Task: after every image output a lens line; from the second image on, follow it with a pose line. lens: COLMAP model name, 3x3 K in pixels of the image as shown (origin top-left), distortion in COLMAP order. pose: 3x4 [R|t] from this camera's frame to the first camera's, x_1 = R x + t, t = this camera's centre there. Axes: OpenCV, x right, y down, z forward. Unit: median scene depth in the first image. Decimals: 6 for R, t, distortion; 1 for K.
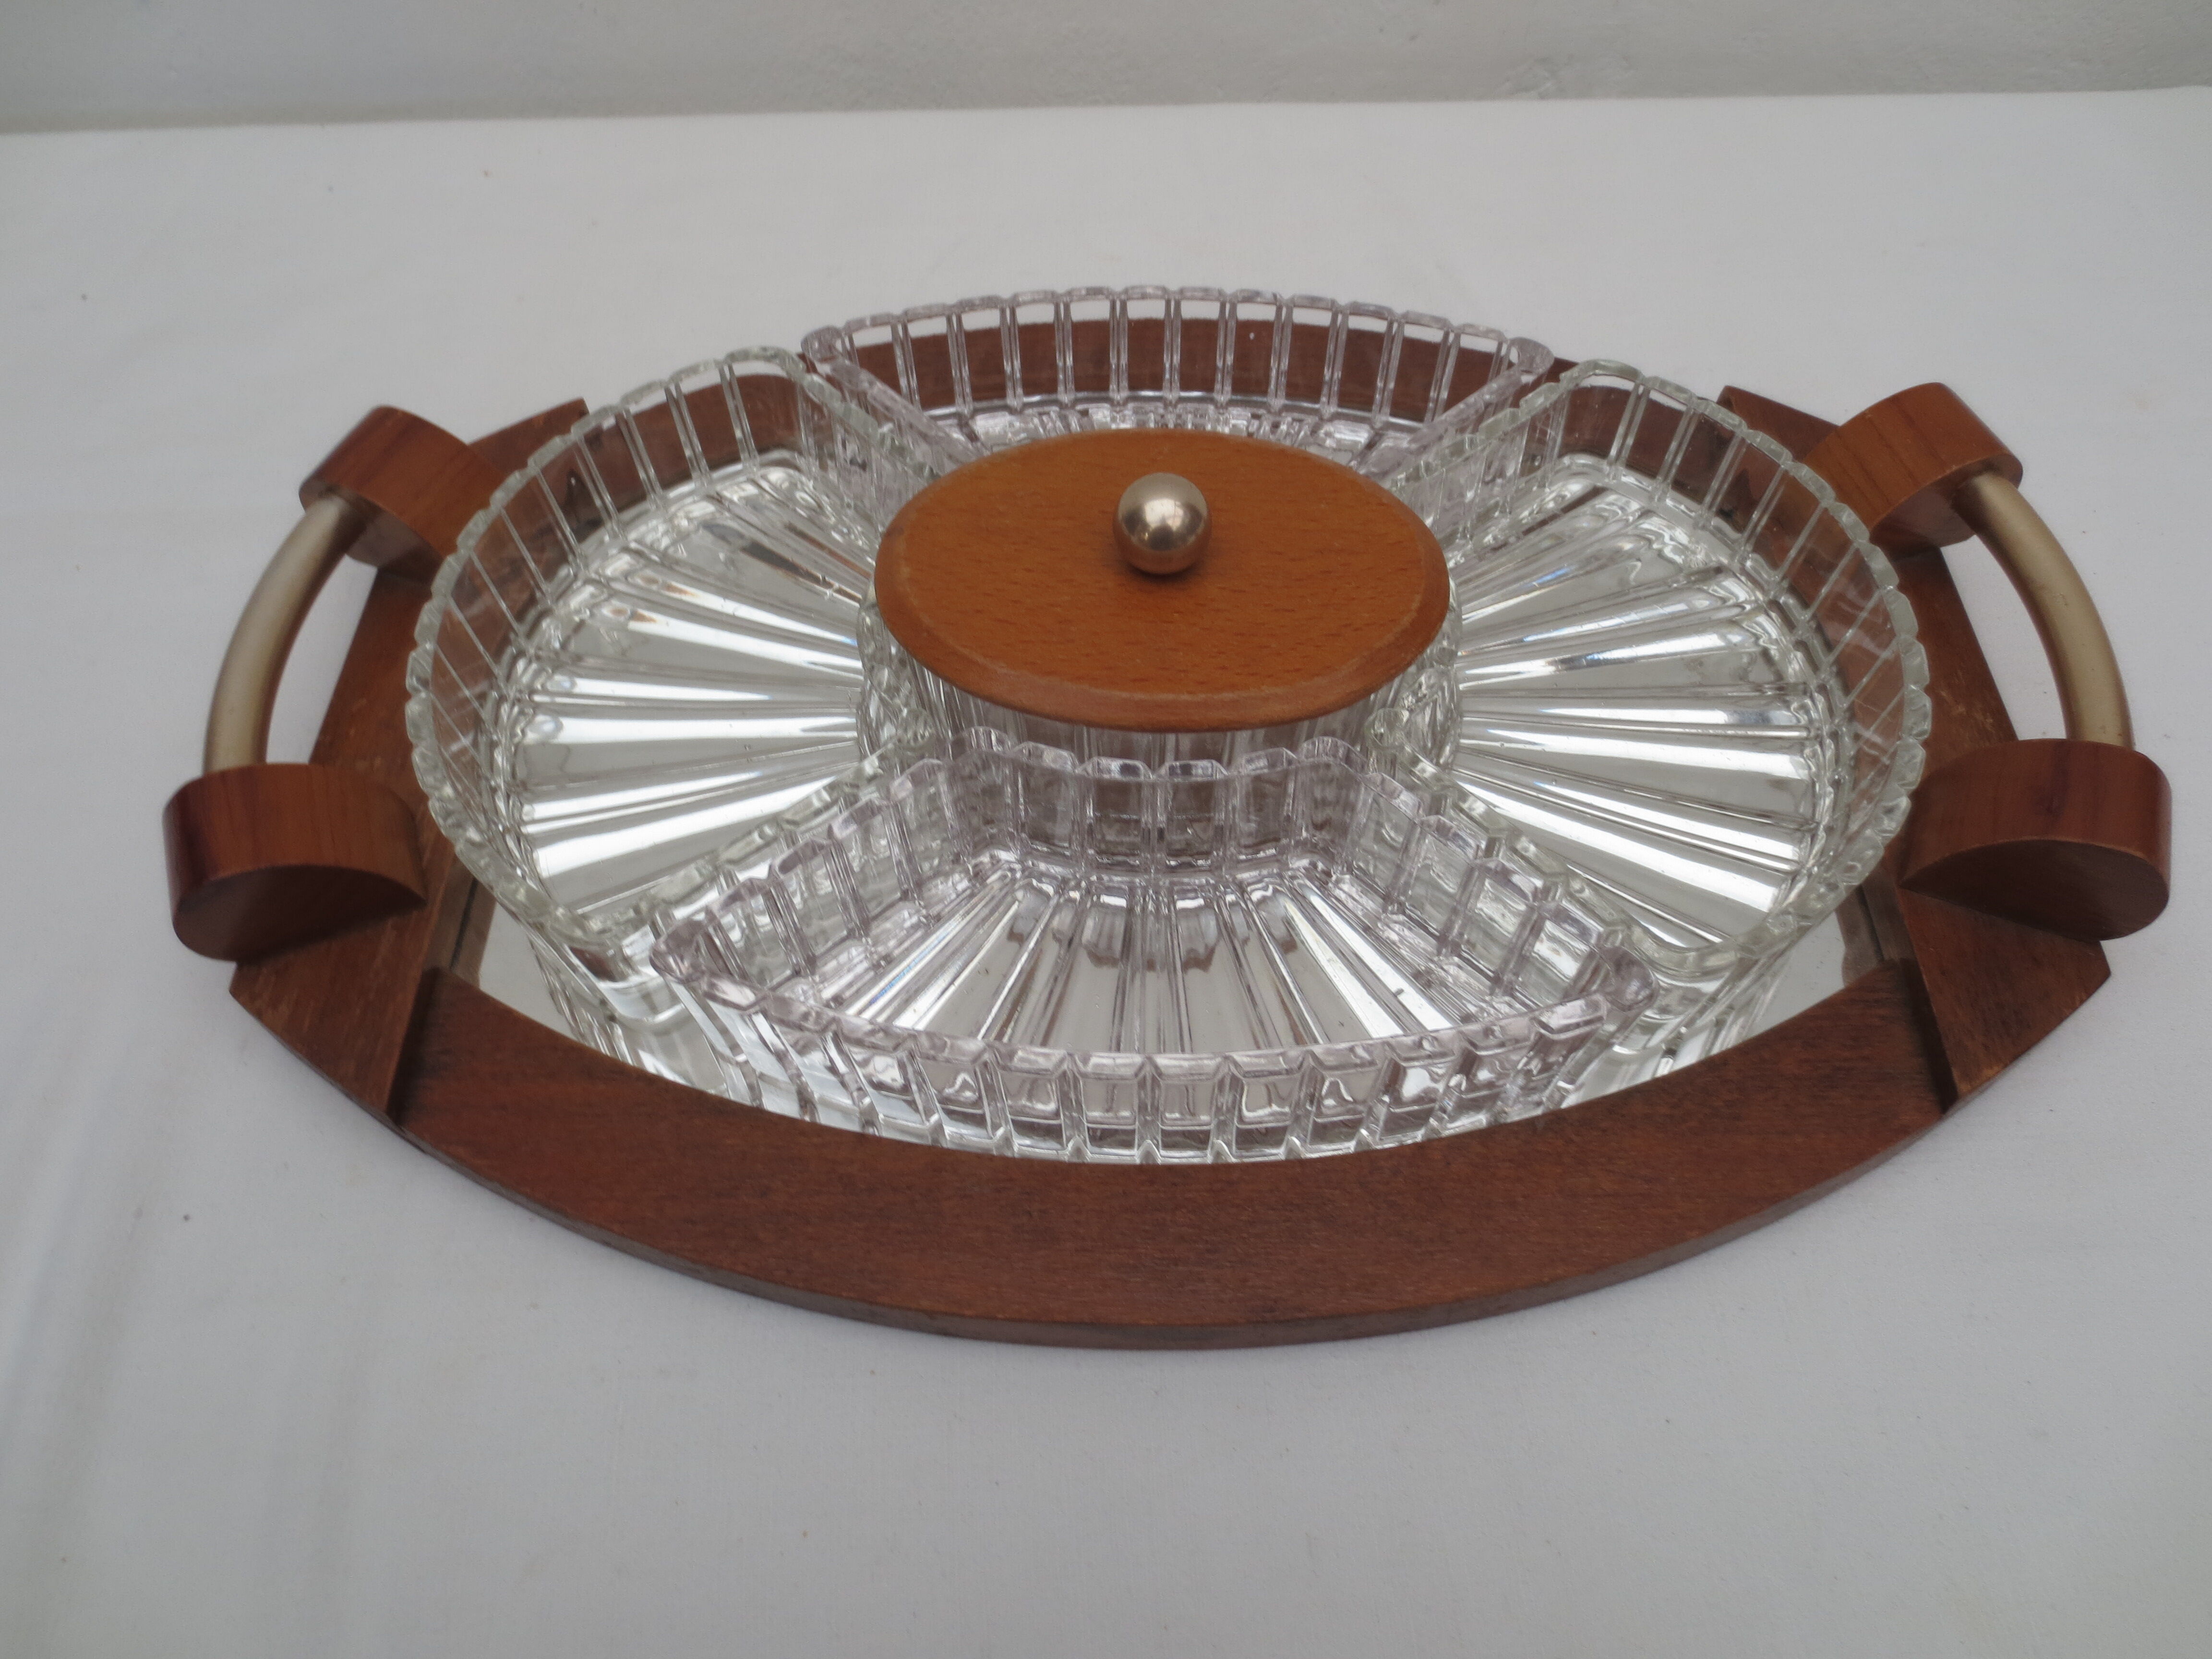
lens RADIAL K [[1605.5, 0, 1106.0], [0, 1605.5, 829.5], [0, 0, 1]] dist [-0.023555, -0.001391]
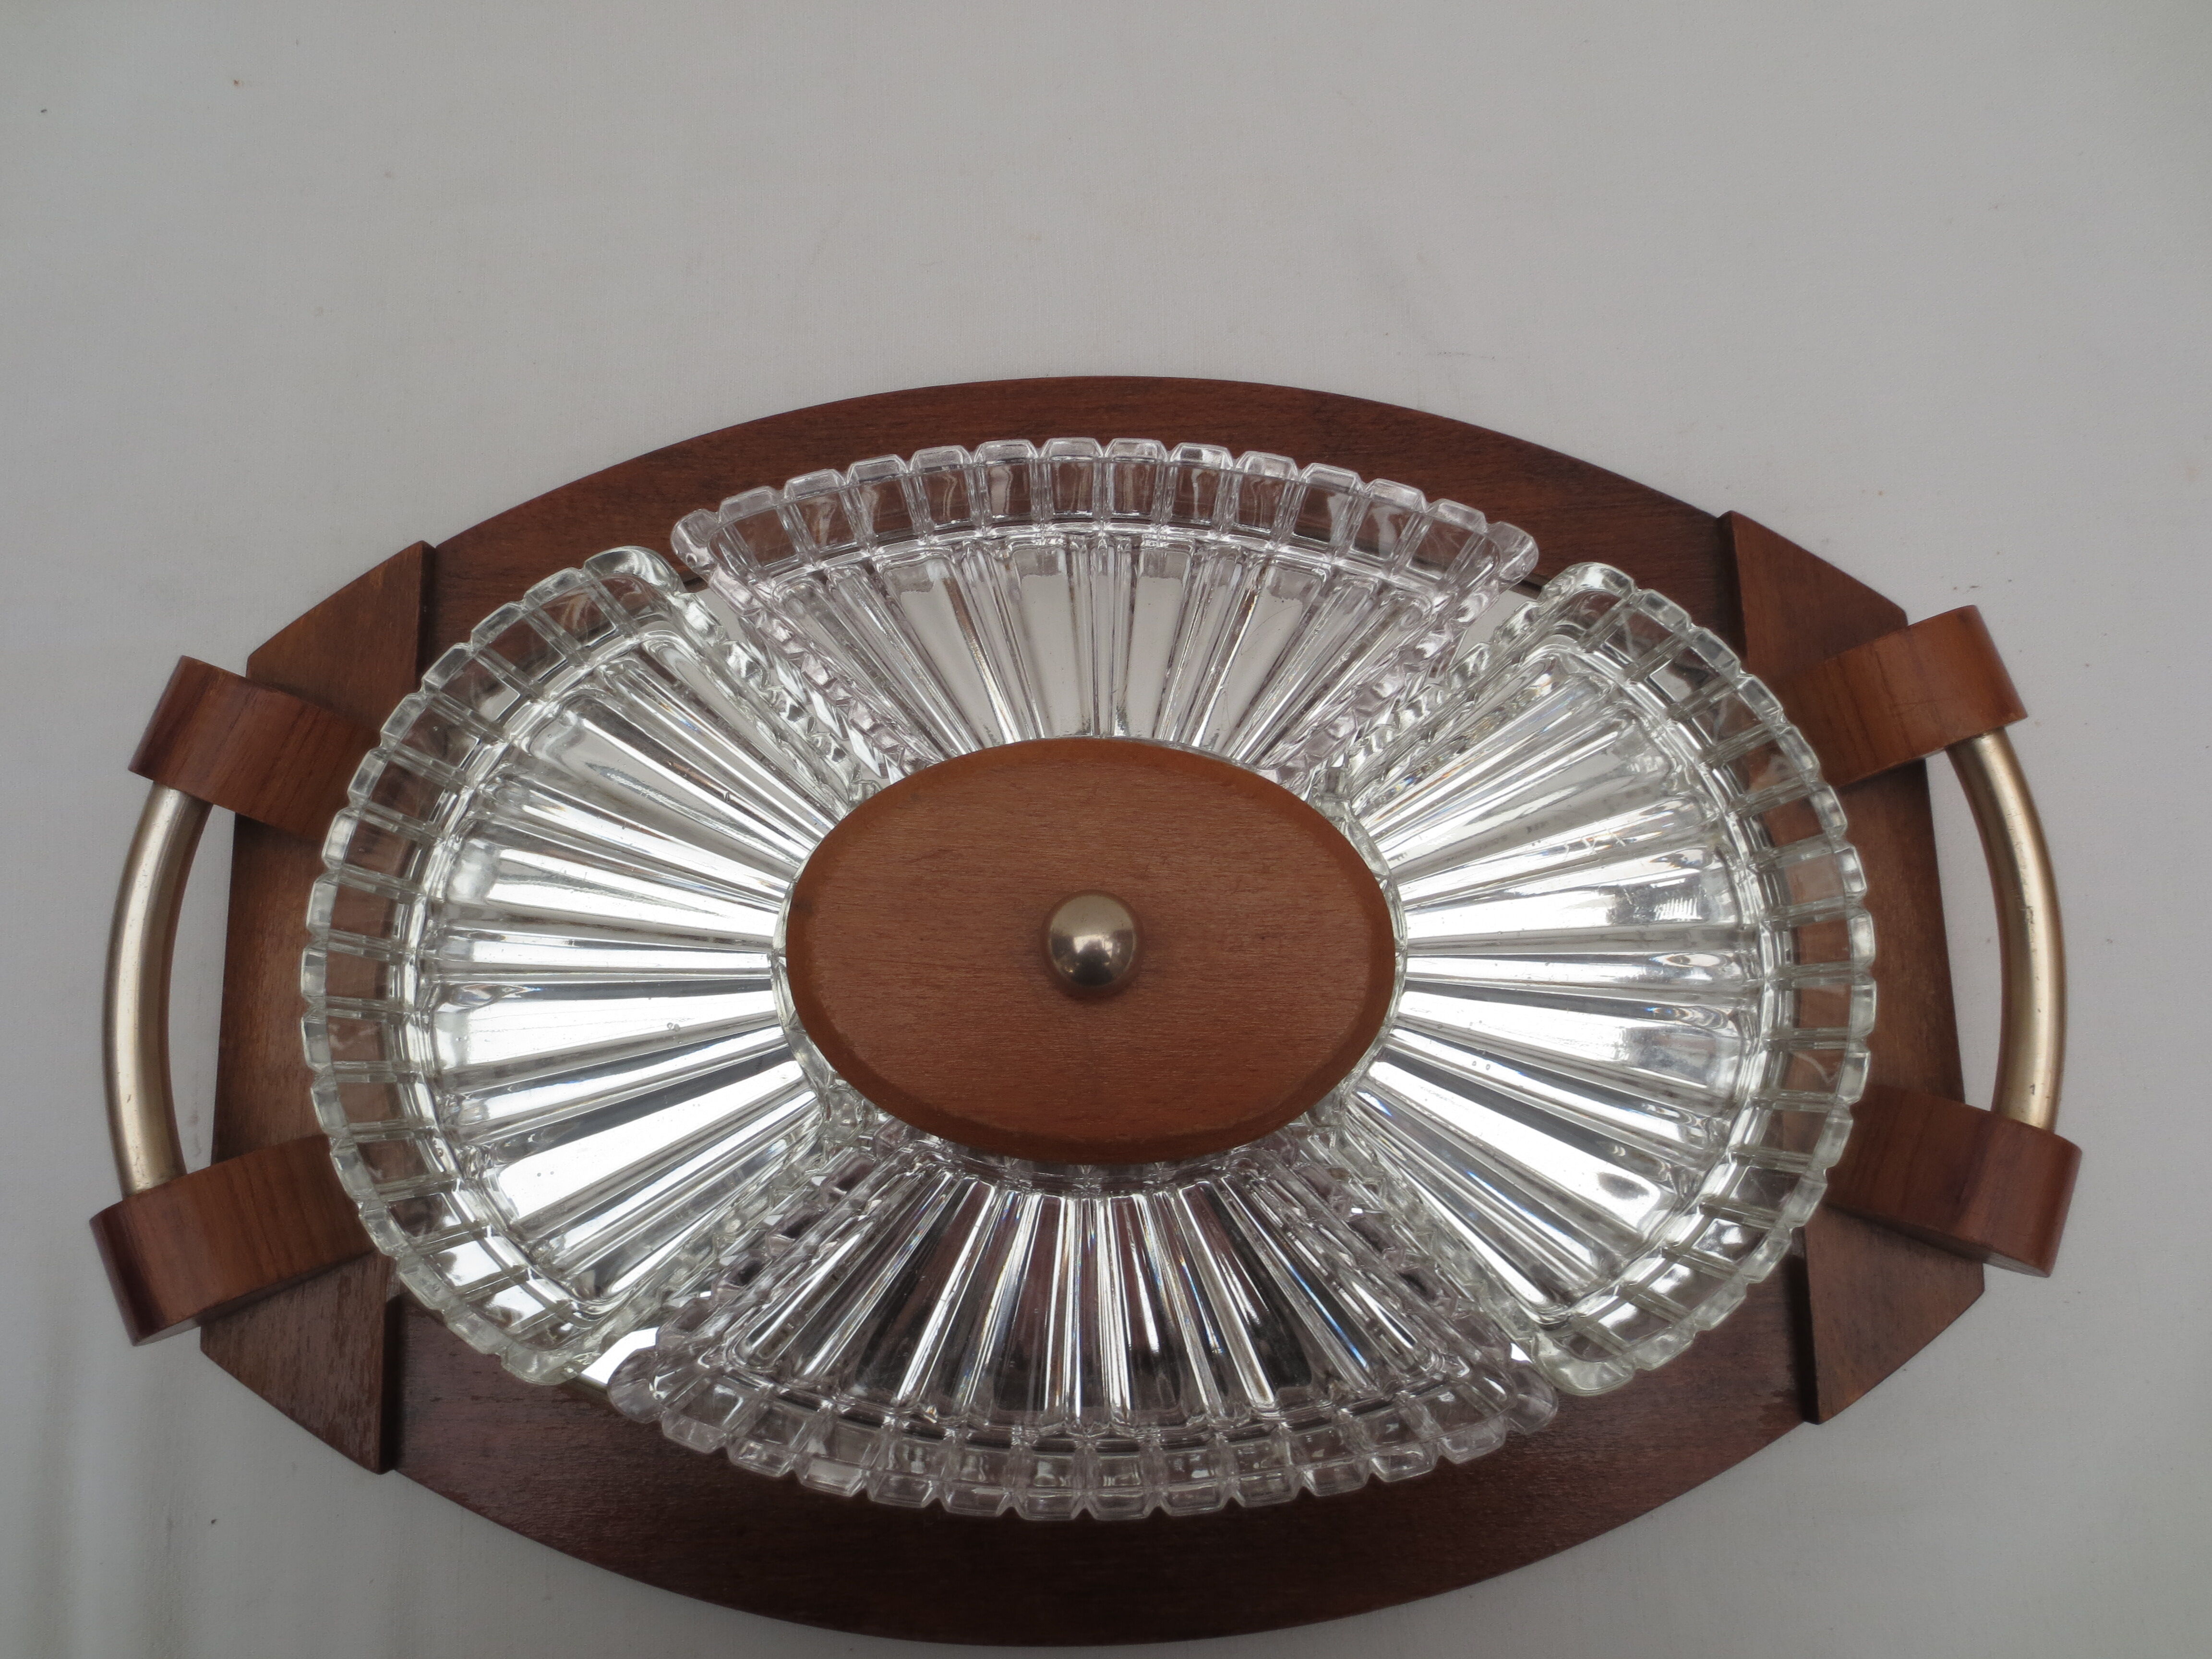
lens RADIAL K [[1605.5, 0, 1106.0], [0, 1605.5, 829.5], [0, 0, 1]] dist [-0.023555, -0.001391]
pose [[0.999296, -0.022794, 0.029788, 0.015669], [0.007994, 0.905344, 0.424604, -0.601050], [-0.036646, -0.424067, 0.904889, 0.171530]]
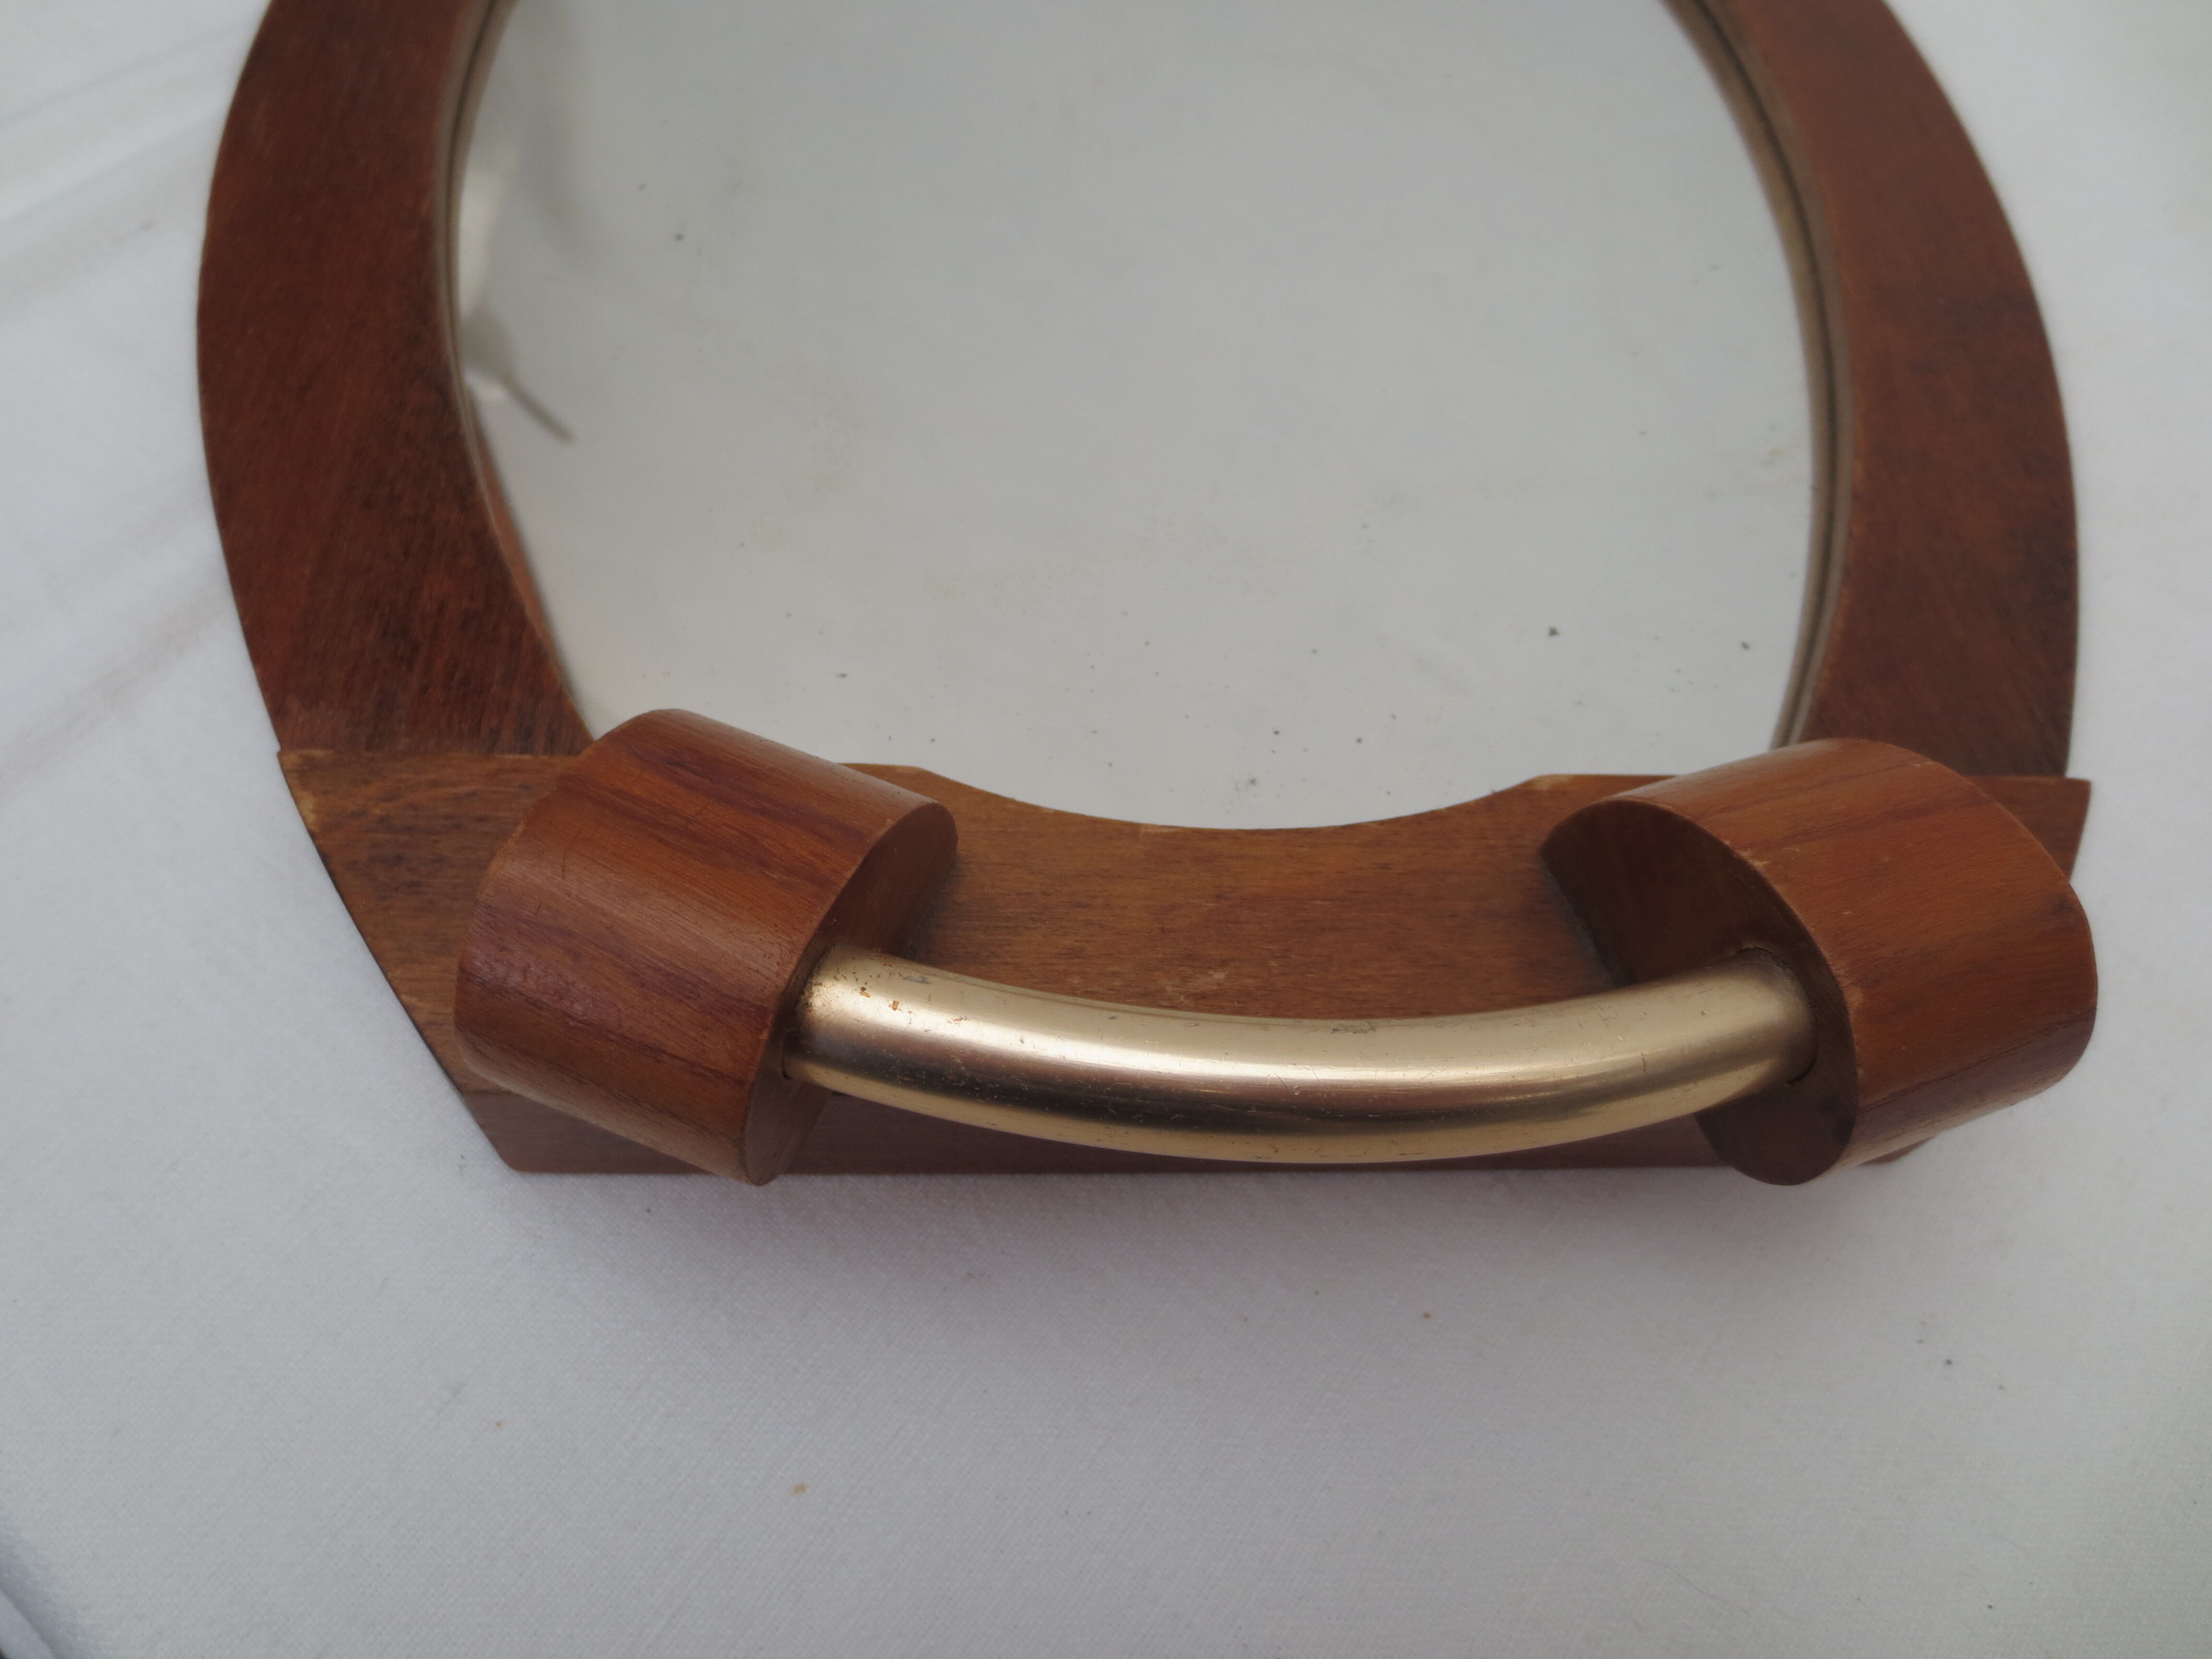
lens RADIAL K [[1605.5, 0, 1106.0], [0, 1605.5, 829.5], [0, 0, 1]] dist [-0.023555, -0.001391]
pose [[0.025954, 0.840520, -0.541159, 0.759889], [-0.886083, 0.269960, 0.376800, -0.246069], [0.462799, 0.469733, 0.751777, 0.652695]]
